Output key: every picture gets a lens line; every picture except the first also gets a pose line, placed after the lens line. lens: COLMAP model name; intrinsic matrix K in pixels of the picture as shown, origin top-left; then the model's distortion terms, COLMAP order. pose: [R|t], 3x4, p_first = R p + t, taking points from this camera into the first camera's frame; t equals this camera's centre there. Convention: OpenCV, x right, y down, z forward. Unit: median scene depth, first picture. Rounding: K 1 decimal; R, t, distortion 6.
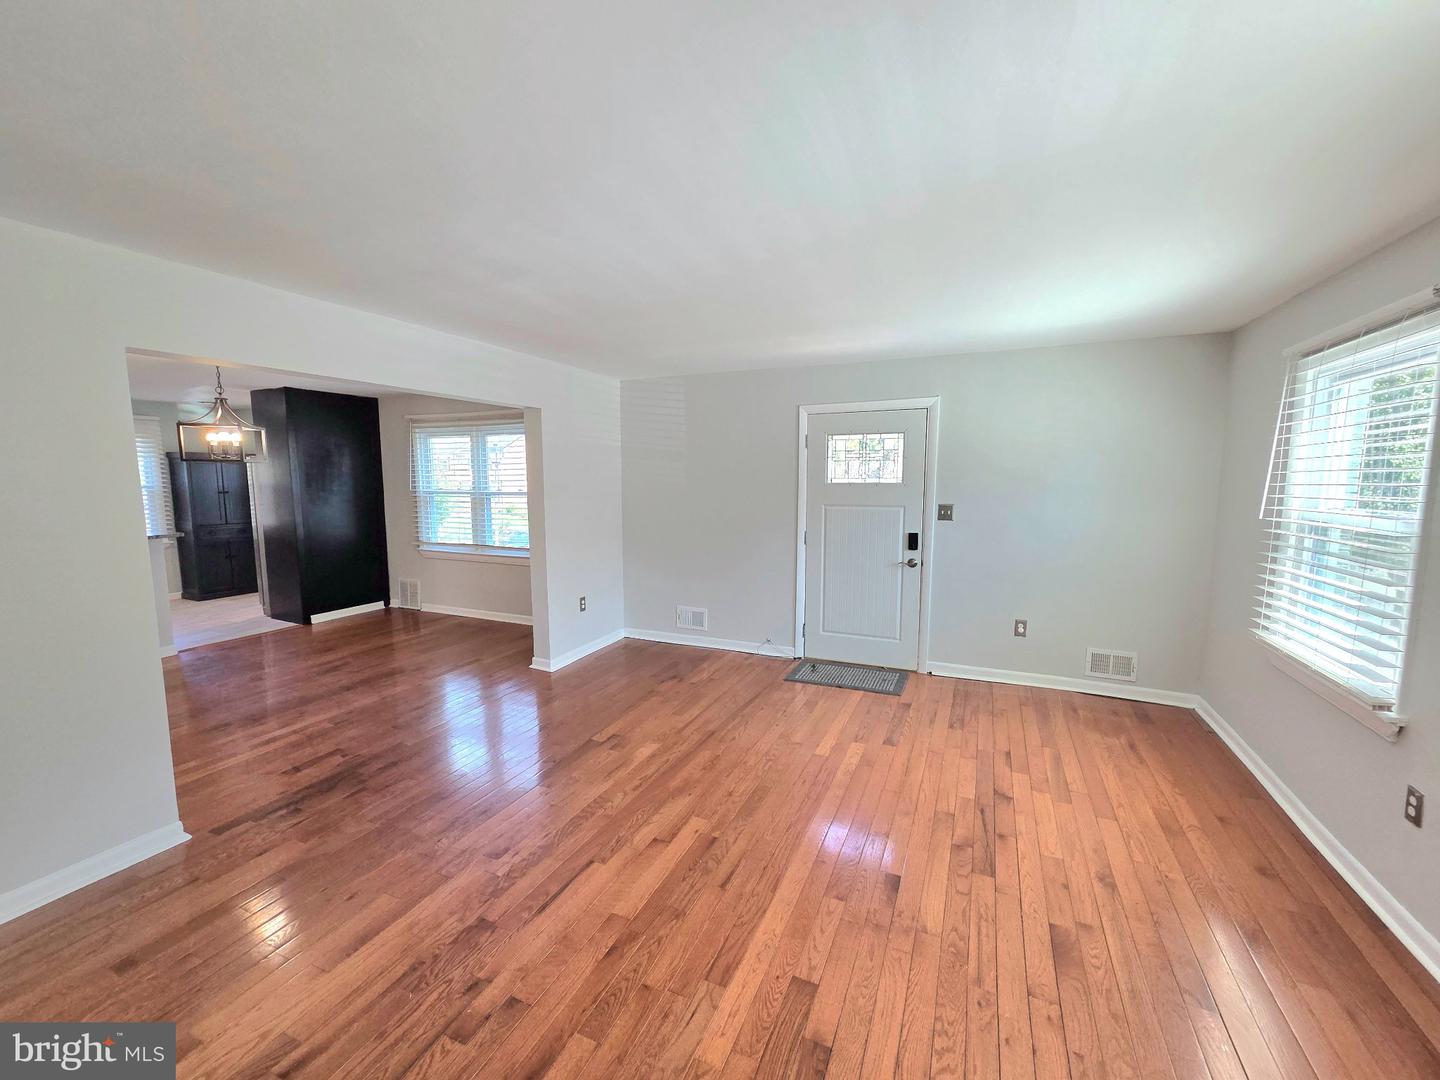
lens RADIAL K [[588.4, 0, 721.1], [0, 588.4, 542.3], [0, 0, 1]] dist [0.001081, -0.000210]
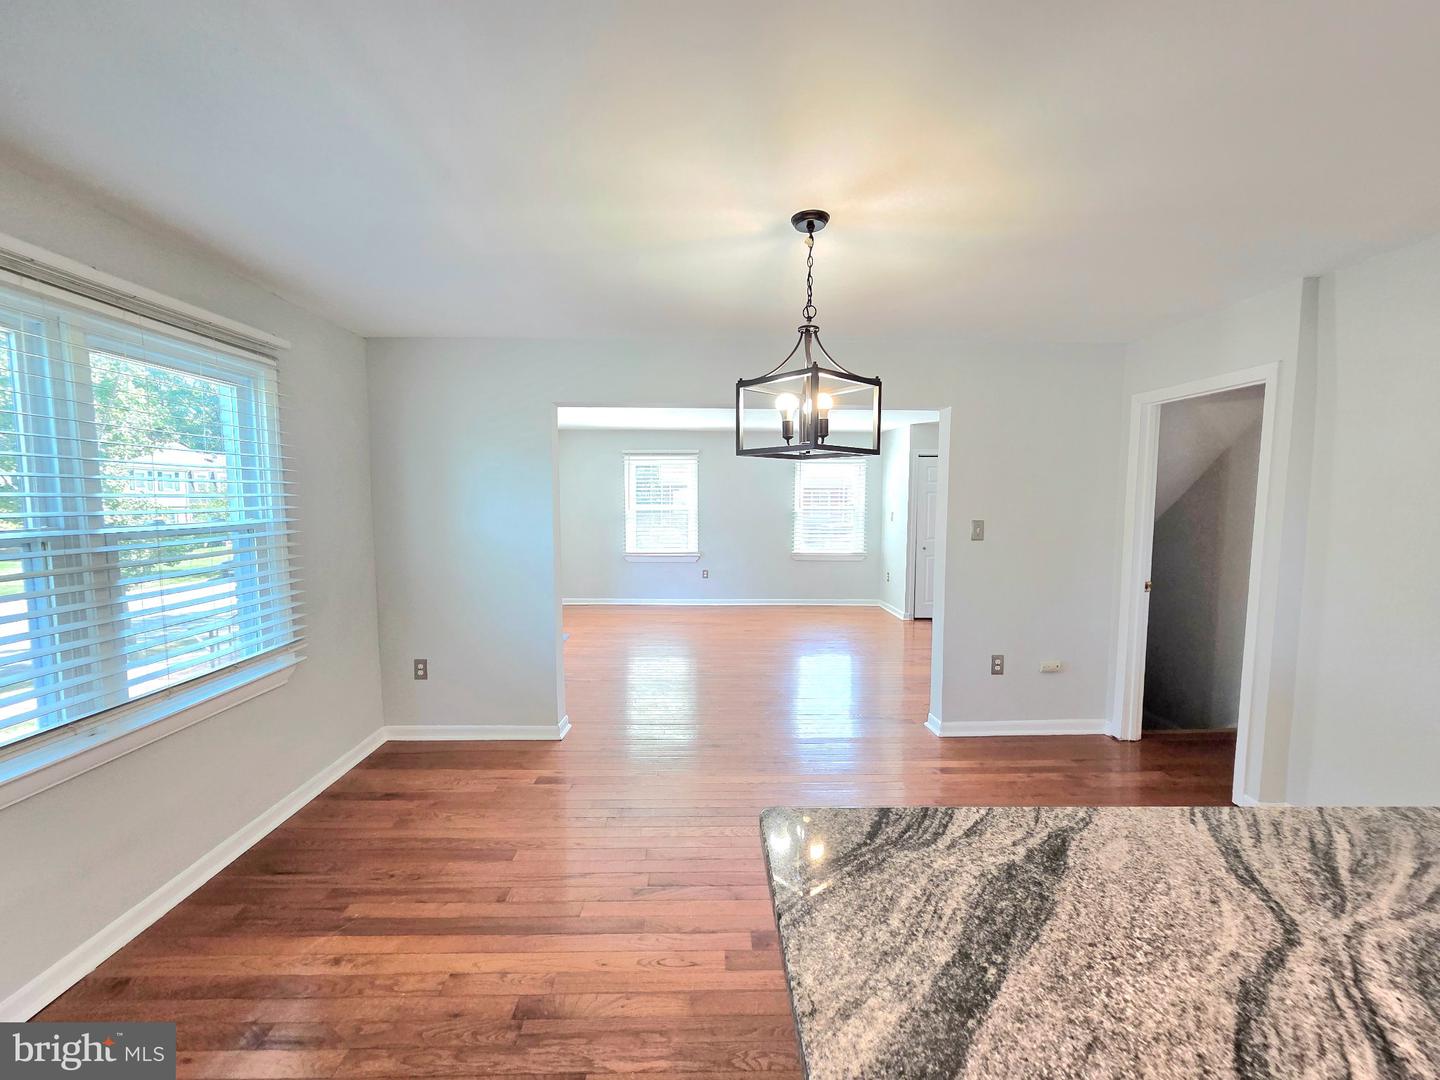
lens RADIAL K [[586.3, 0, 714.6], [0, 586.3, 543.7], [0, 0, 1]] dist [0.001902, 0.000310]
pose [[-0.424529, -0.070980, 0.902628, -1.759266], [0.095705, 0.987820, 0.122692, -0.184199], [-0.900342, 0.138472, -0.412565, 1.801000]]
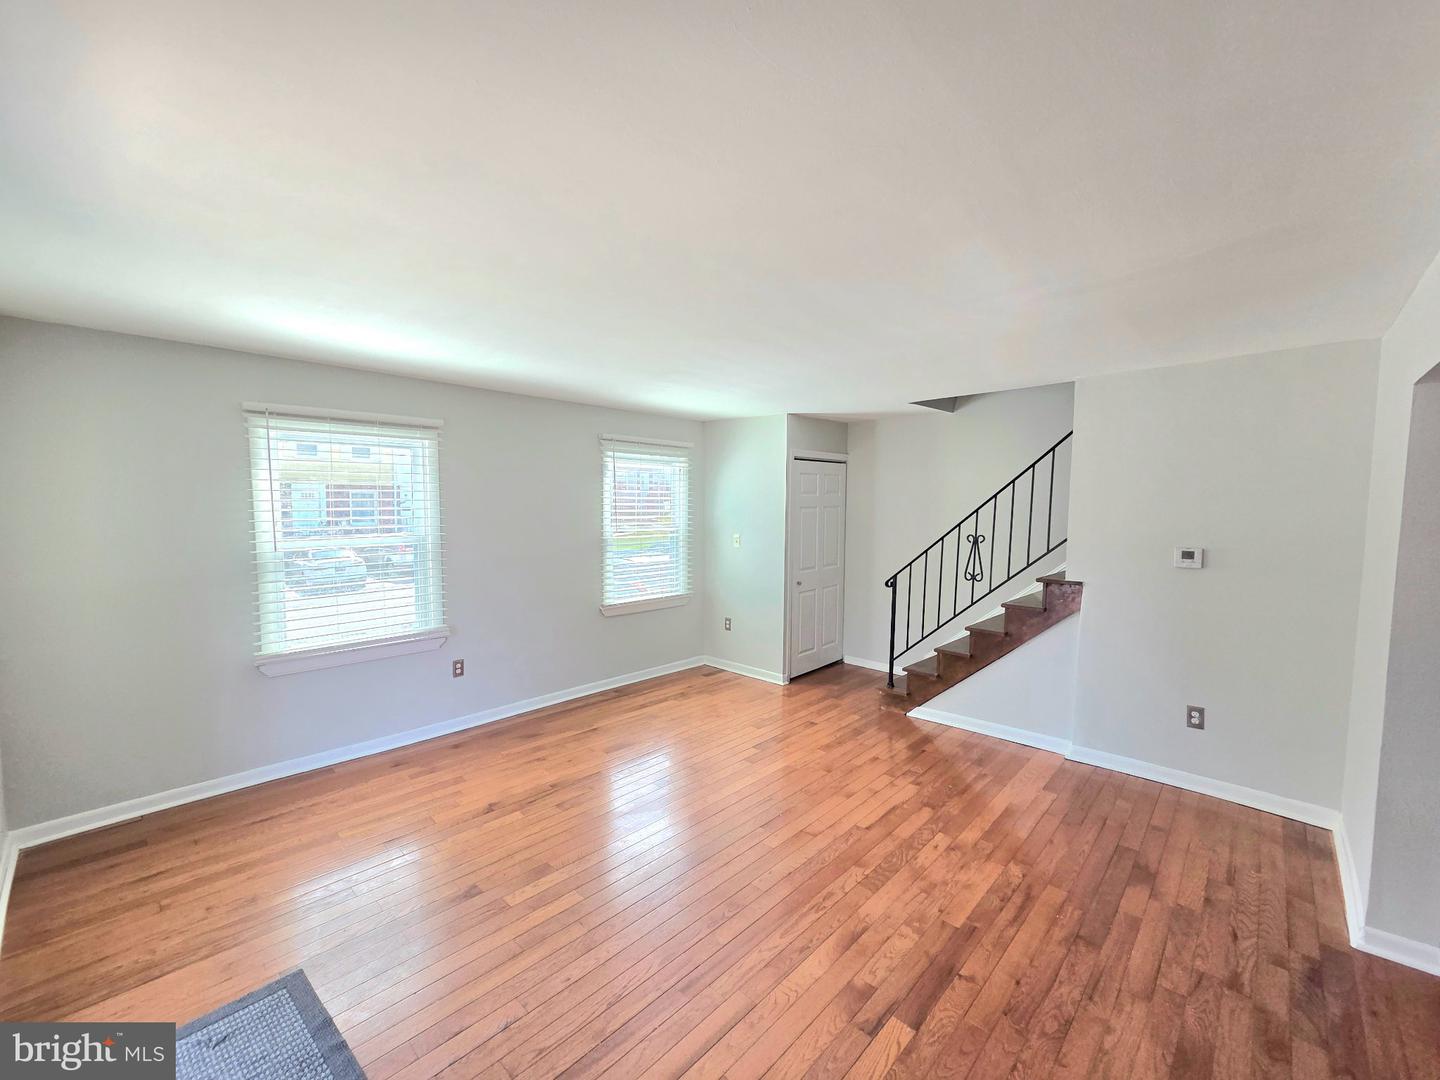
lens RADIAL K [[585.7, 0, 711.6], [0, 585.7, 544.7], [0, 0, 1]] dist [0.000389, -0.000019]
pose [[-0.939051, -0.030907, 0.342385, -0.257449], [0.031209, 0.984174, 0.174437, -0.222525], [-0.342358, 0.174491, -0.923225, 1.747073]]
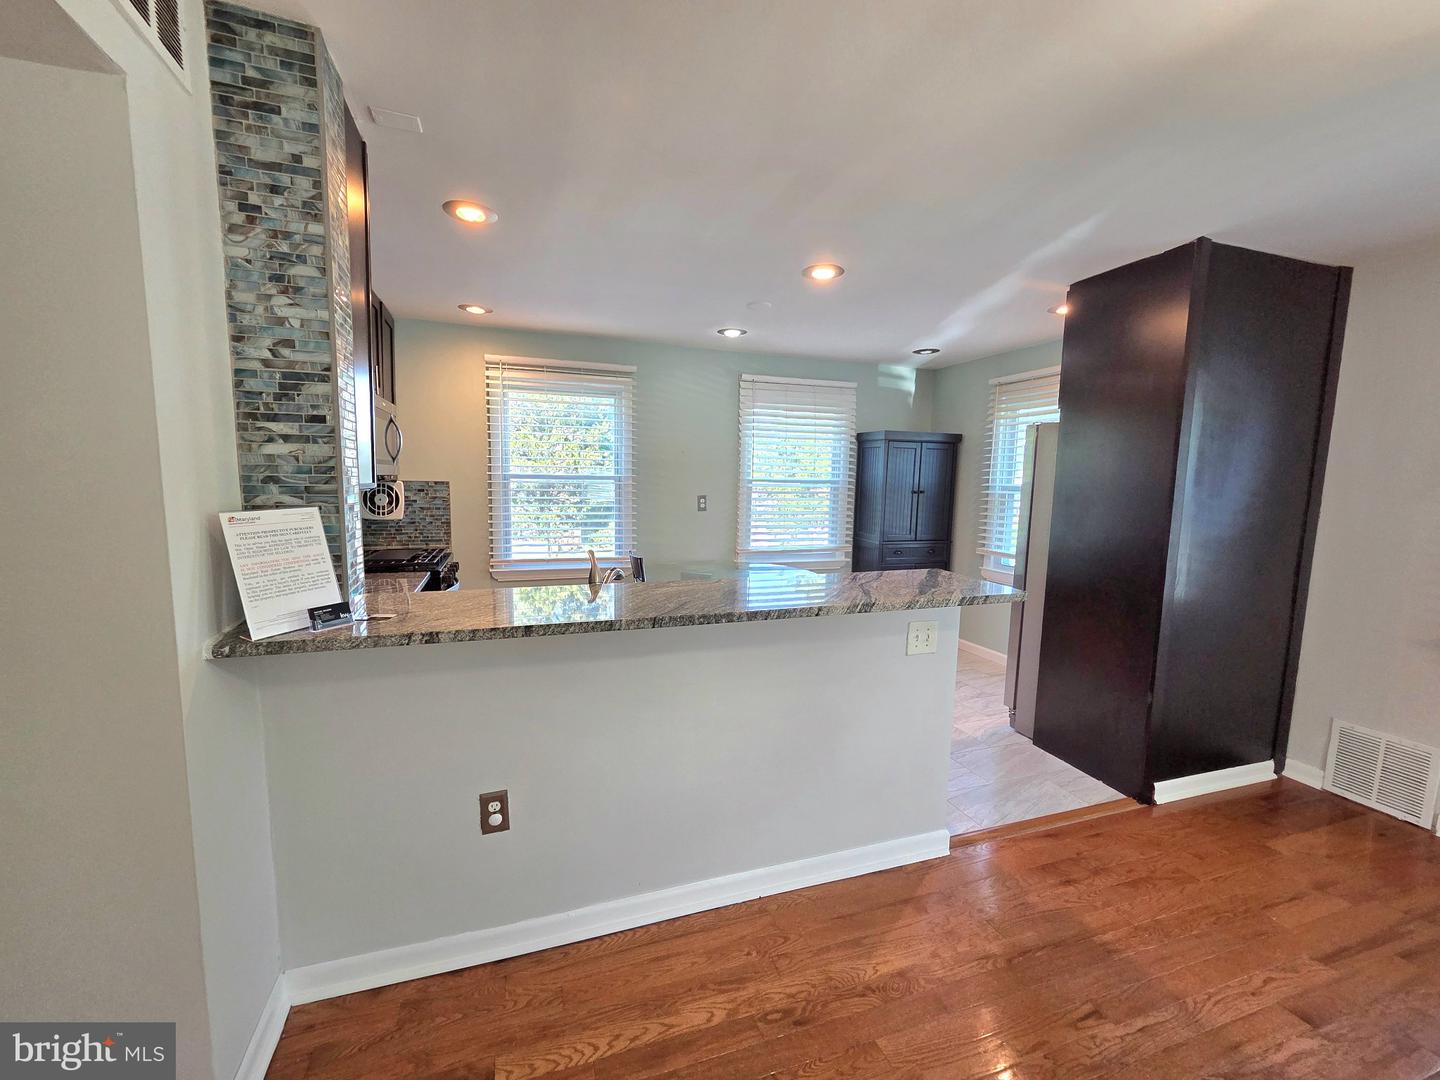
lens RADIAL K [[586.3, 0, 714.6], [0, 586.3, 543.7], [0, 0, 1]] dist [0.001902, 0.000310]
pose [[0.683912, 0.093461, -0.723554, -1.316761], [-0.099255, 0.994459, 0.034637, -0.069877], [0.722782, 0.048128, 0.689399, 0.975315]]
